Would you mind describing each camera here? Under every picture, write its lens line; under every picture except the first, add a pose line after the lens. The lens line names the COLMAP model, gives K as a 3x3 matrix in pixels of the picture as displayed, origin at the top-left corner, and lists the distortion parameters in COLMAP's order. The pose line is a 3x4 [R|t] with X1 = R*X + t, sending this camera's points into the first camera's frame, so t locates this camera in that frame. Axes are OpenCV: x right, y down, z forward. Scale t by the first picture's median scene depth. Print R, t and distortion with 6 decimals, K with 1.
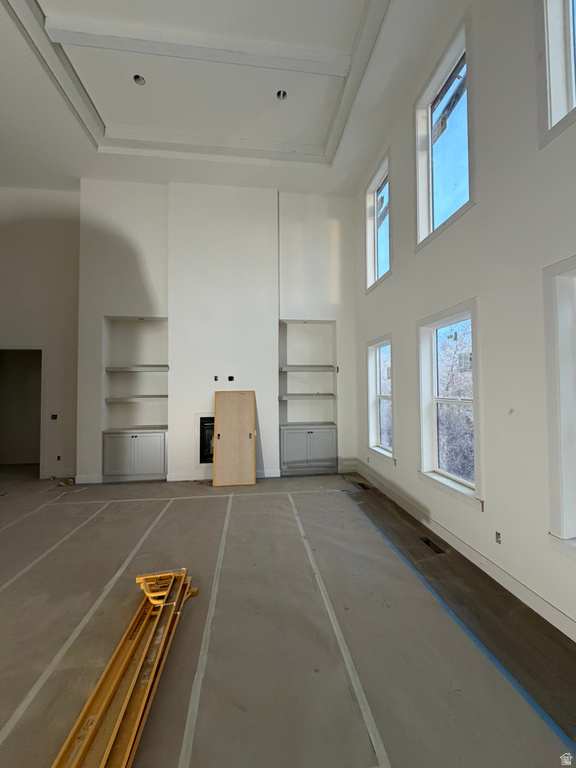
lens RADIAL K [[306.0, 0, 288.8], [0, 306.0, 383.4], [0, 0, 1]] dist [0.000563, 0.000231]
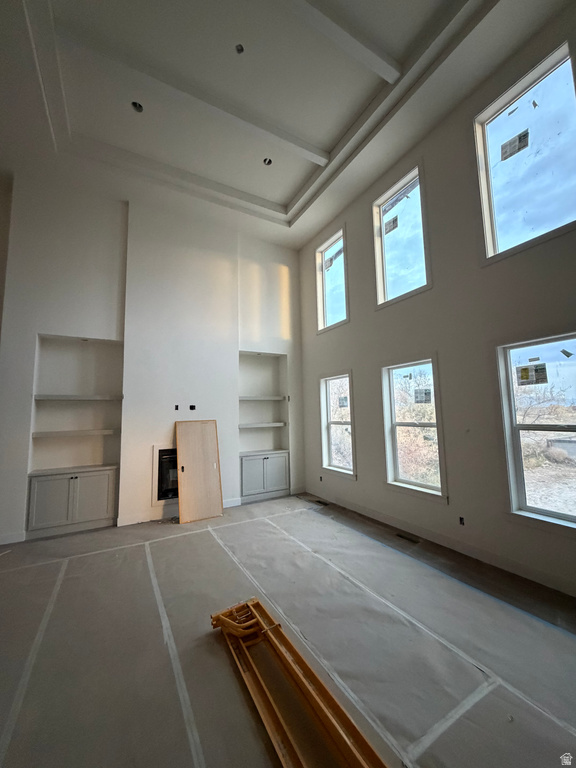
lens RADIAL K [[306.0, 0, 287.4], [0, 306.0, 383.4], [0, 0, 1]] dist [0.000563, 0.000231]
pose [[0.924155, 0.022511, 0.381355, -0.333078], [0.008913, 0.996720, -0.080434, -0.013450], [-0.381914, 0.077733, 0.920923, -0.024754]]
